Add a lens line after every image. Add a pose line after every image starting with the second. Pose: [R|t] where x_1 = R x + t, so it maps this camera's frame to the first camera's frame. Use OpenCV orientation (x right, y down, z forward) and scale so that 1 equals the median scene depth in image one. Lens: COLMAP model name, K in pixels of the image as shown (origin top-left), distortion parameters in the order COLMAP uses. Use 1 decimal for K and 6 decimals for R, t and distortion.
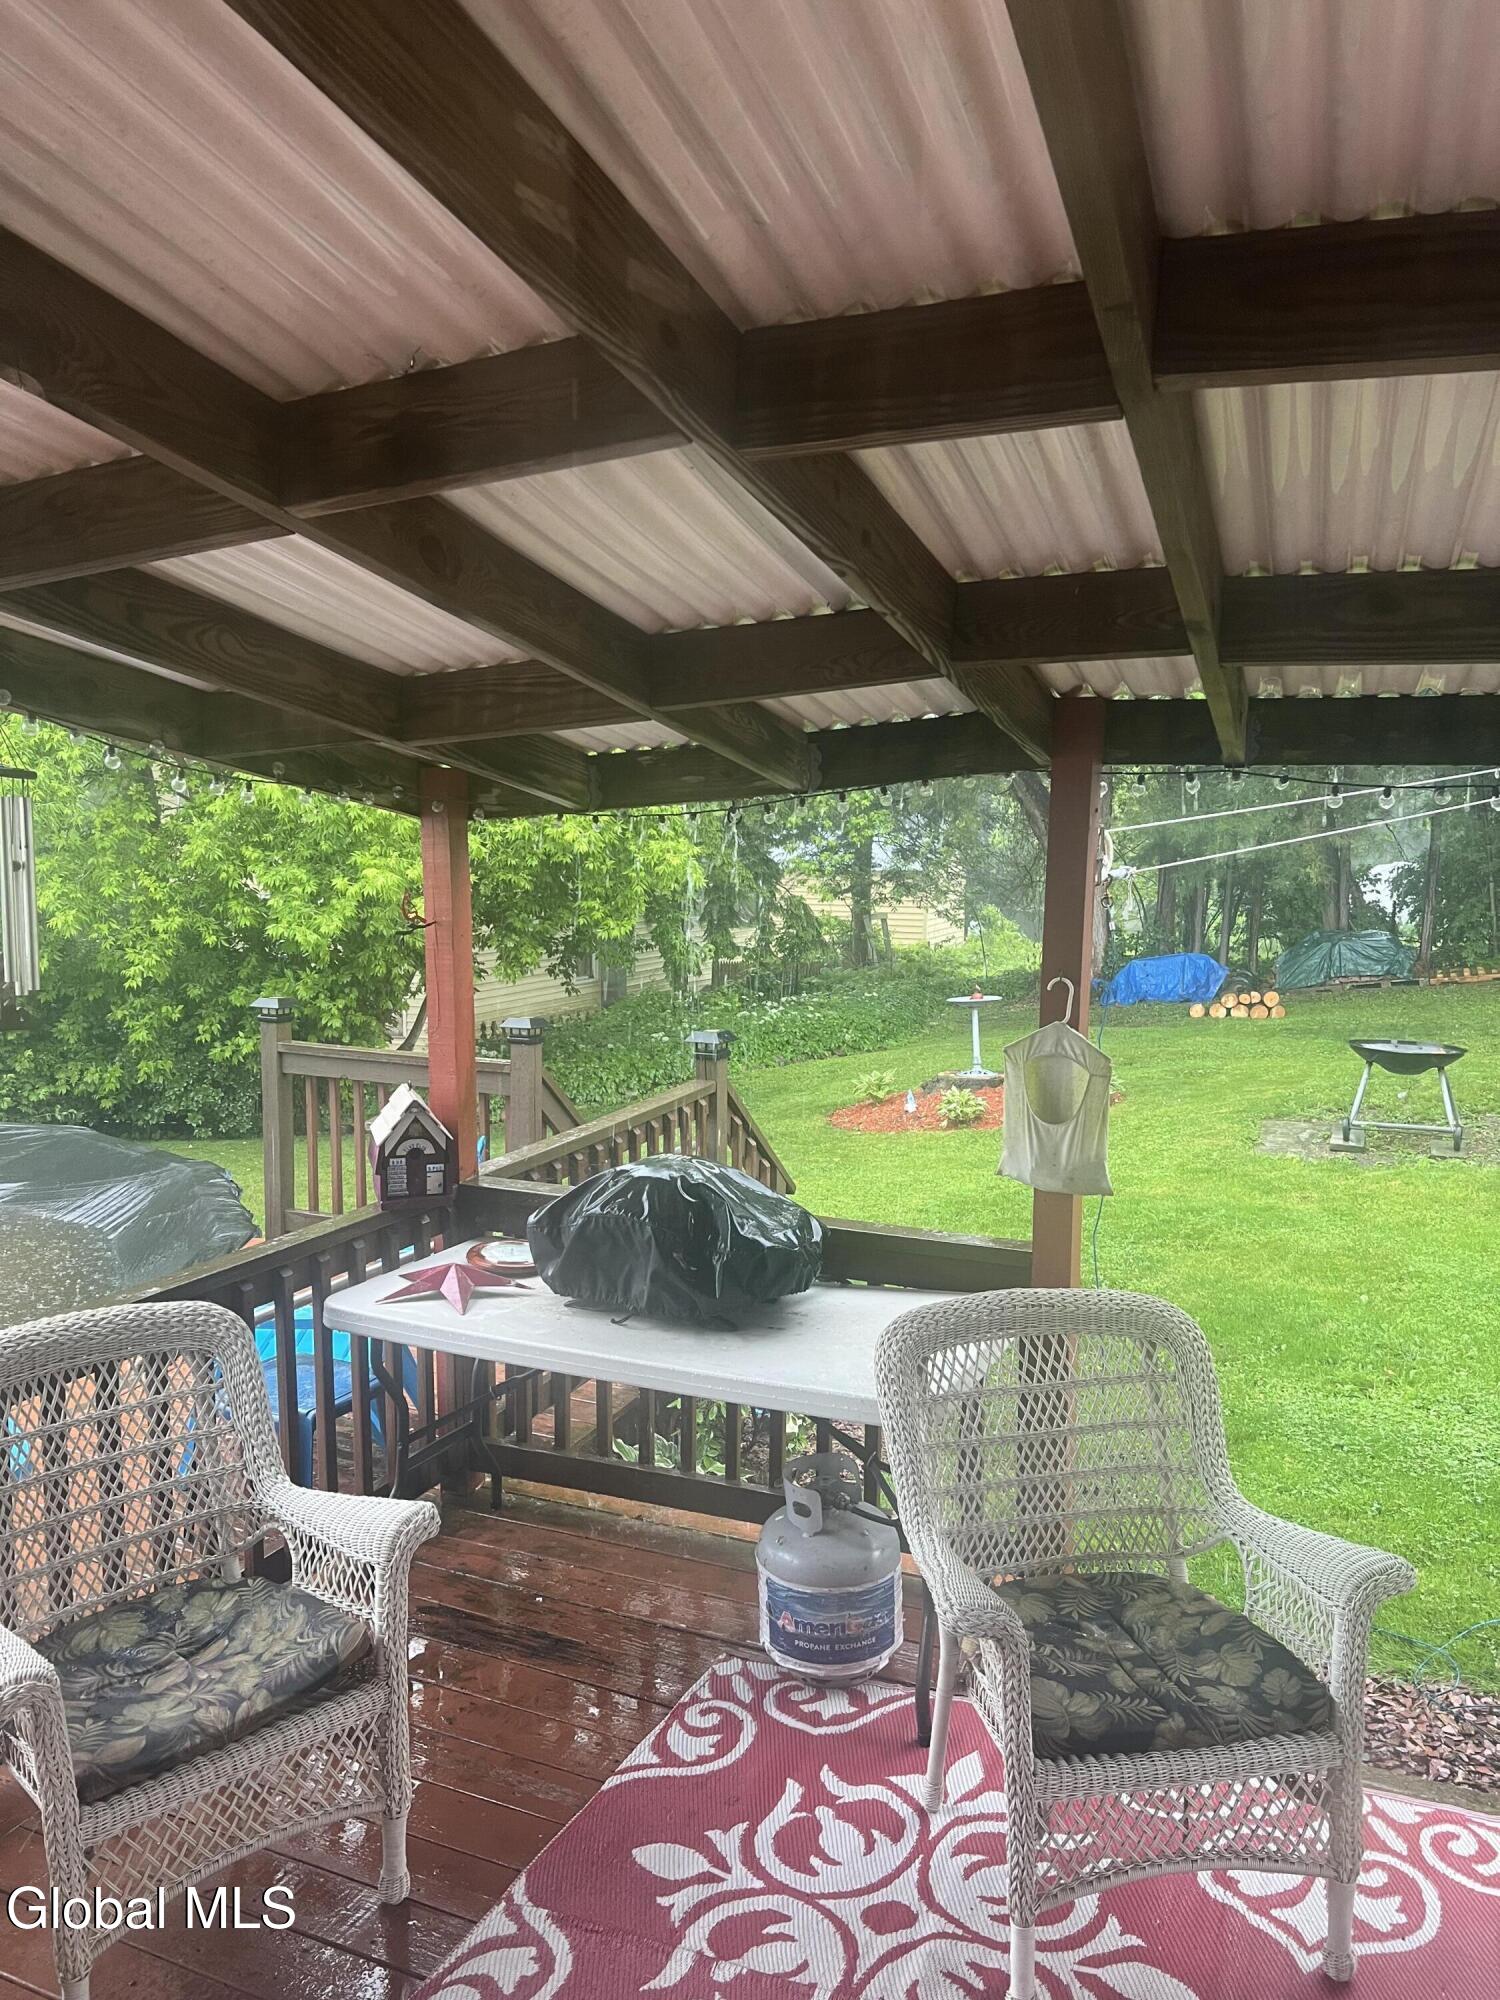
lens RADIAL K [[1492.3, 0, 743.1], [0, 1492.3, 1006.6], [0, 0, 1]] dist [0.056753, -0.065457]
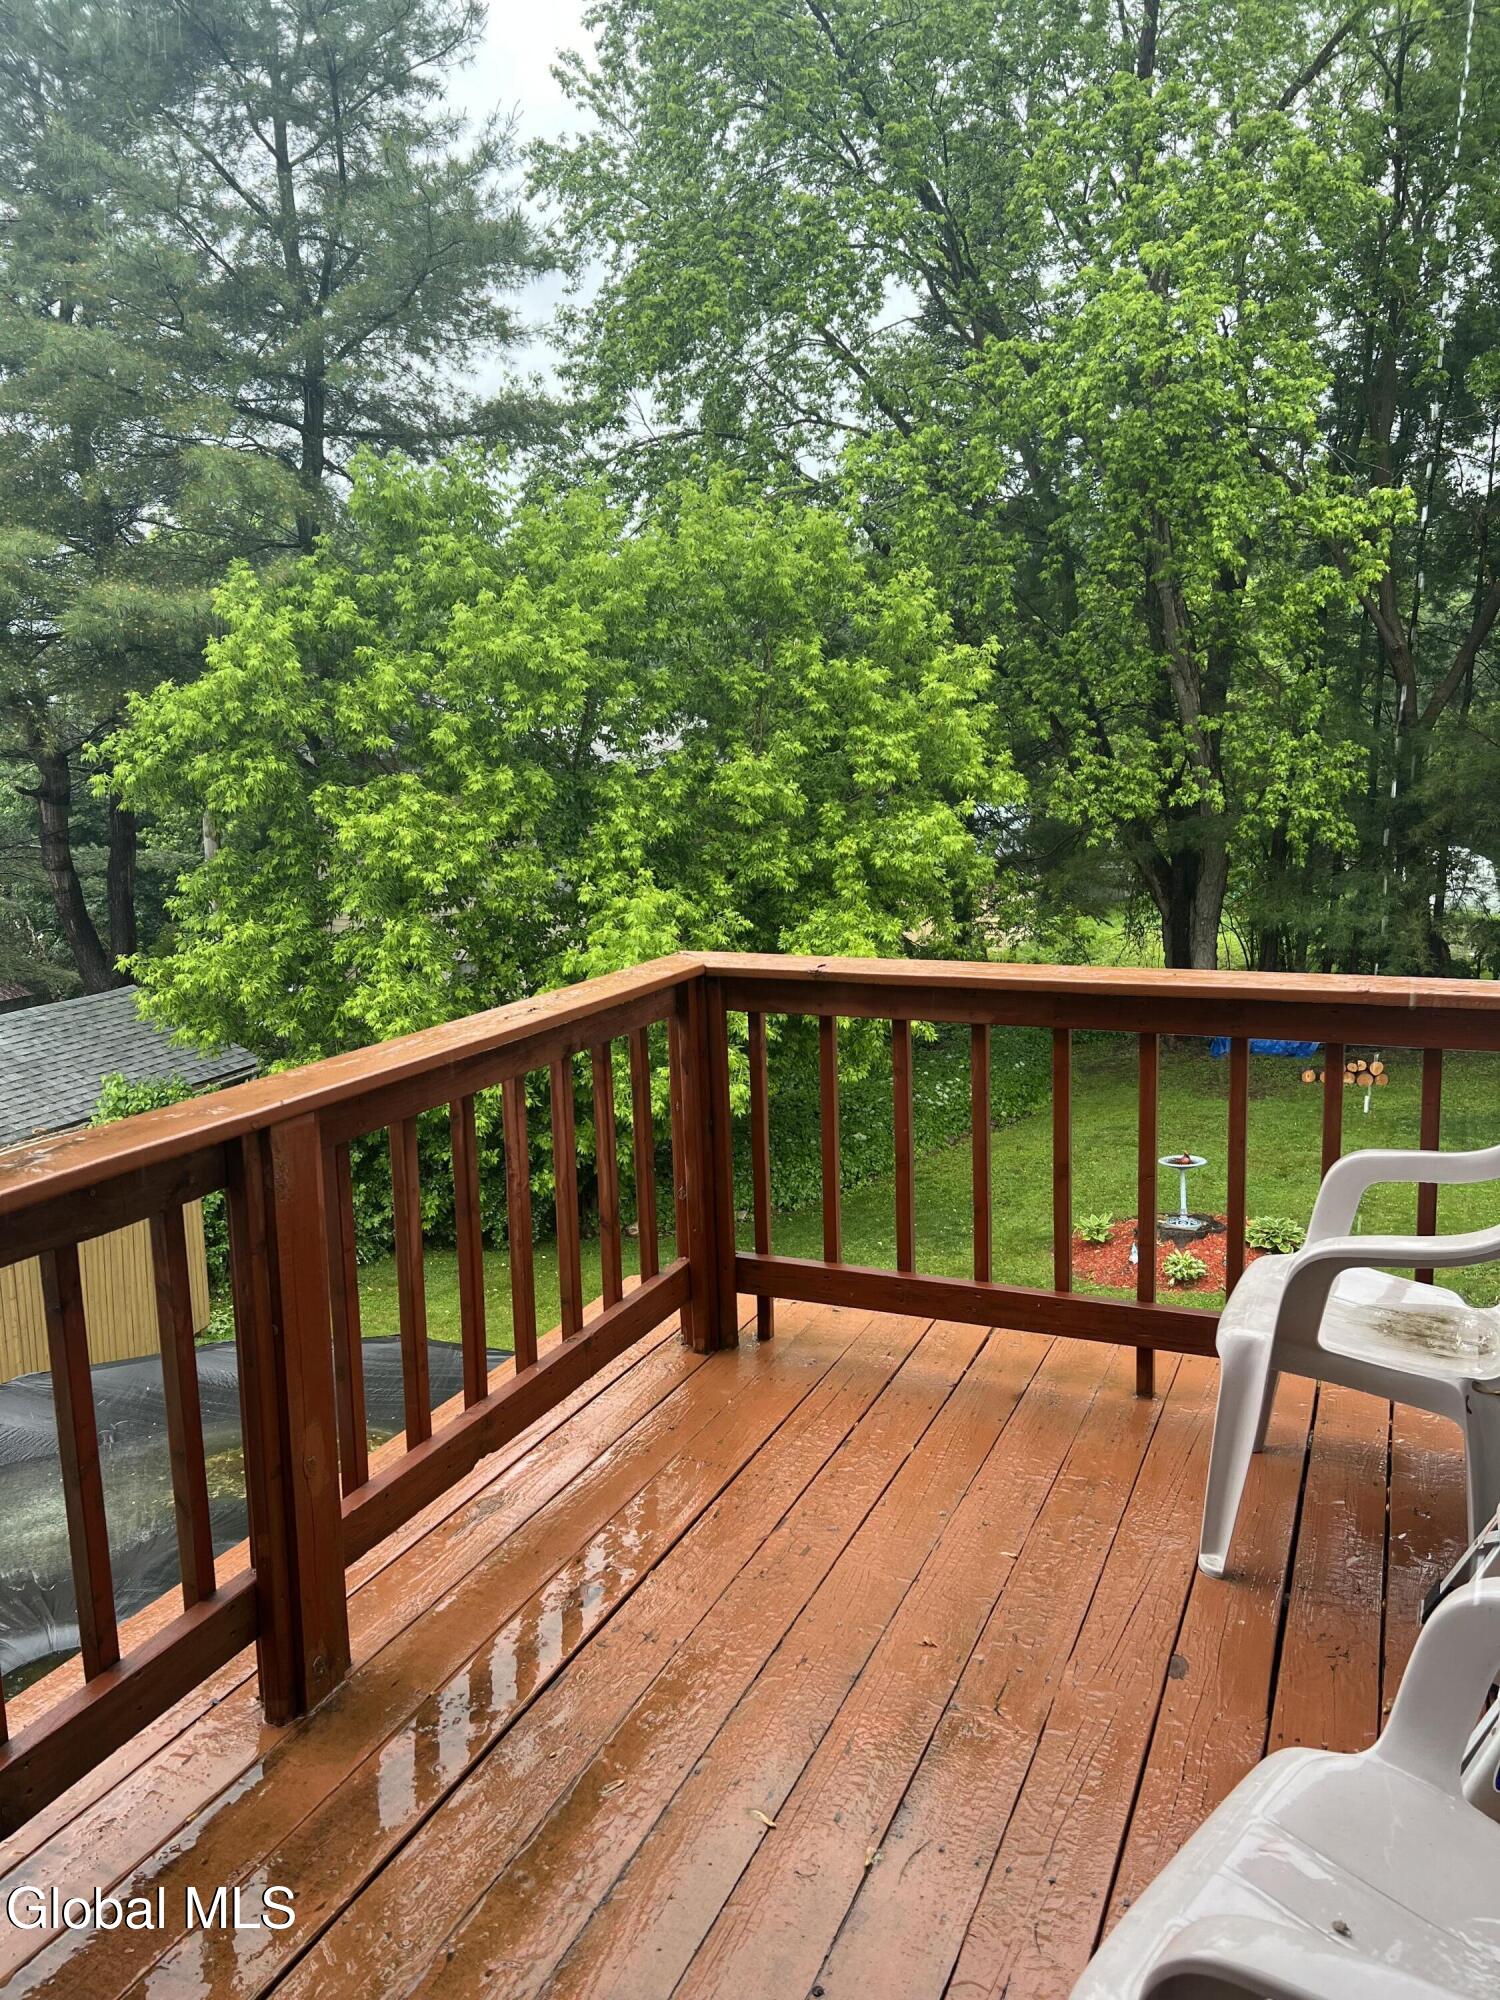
lens RADIAL K [[1492.3, 0, 734.8], [0, 1492.3, 1009.1], [0, 0, 1]] dist [0.056753, -0.065457]
pose [[0.999983, -0.005257, -0.002451, -0.216050], [0.005419, 0.997408, 0.071743, -0.232642], [0.002068, -0.071755, 0.997420, -0.200268]]
